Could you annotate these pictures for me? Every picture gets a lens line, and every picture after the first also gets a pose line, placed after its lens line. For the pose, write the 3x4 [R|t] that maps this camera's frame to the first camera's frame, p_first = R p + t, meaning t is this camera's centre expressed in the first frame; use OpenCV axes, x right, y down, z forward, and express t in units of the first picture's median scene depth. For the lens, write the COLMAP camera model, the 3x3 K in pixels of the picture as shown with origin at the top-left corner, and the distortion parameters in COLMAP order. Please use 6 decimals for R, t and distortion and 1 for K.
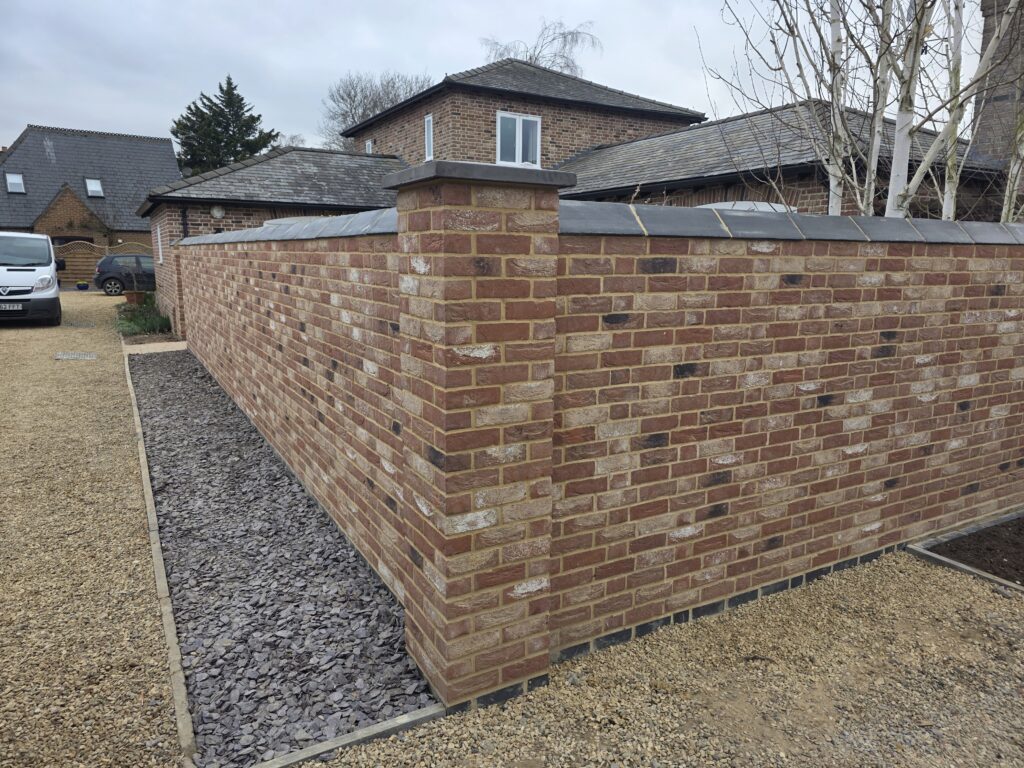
lens RADIAL K [[702.6, 0, 511.8], [0, 702.6, 384.3], [0, 0, 1]] dist [0.009766, 0.000957]
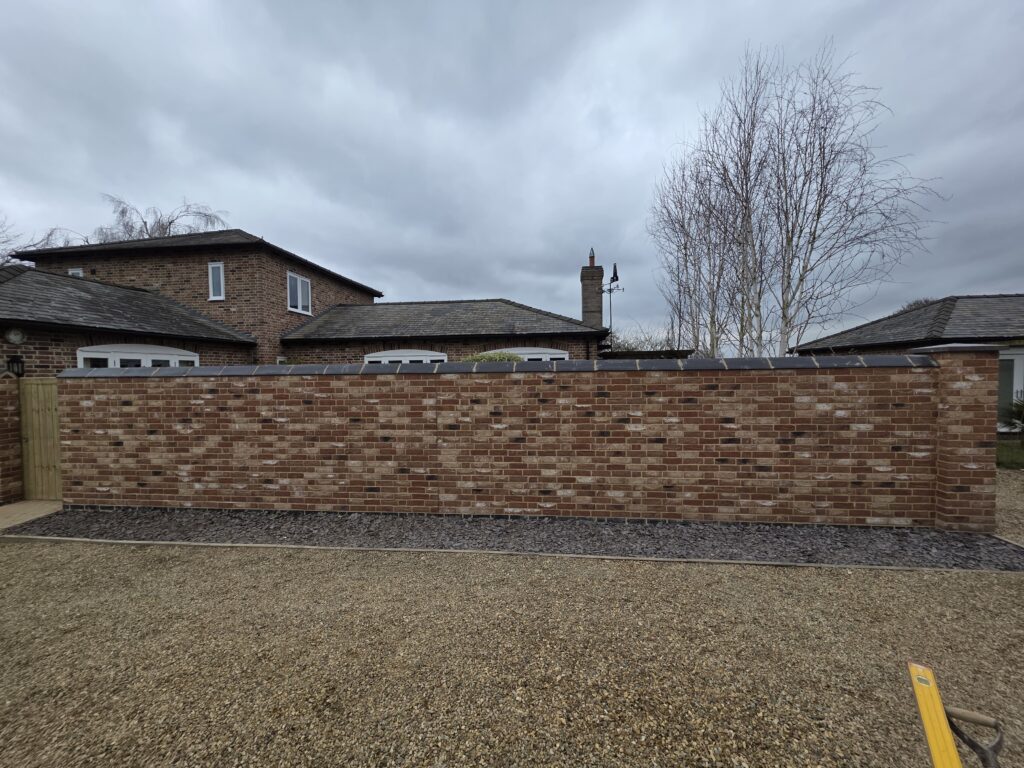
lens RADIAL K [[415.0, 0, 511.5], [0, 415.0, 382.7], [0, 0, 1]] dist [-0.000327, -0.000040]
pose [[0.573137, -0.039430, 0.818511, -0.425312], [0.167261, 0.983443, -0.069744, -0.057080], [-0.802208, 0.176878, 0.570242, 0.254755]]
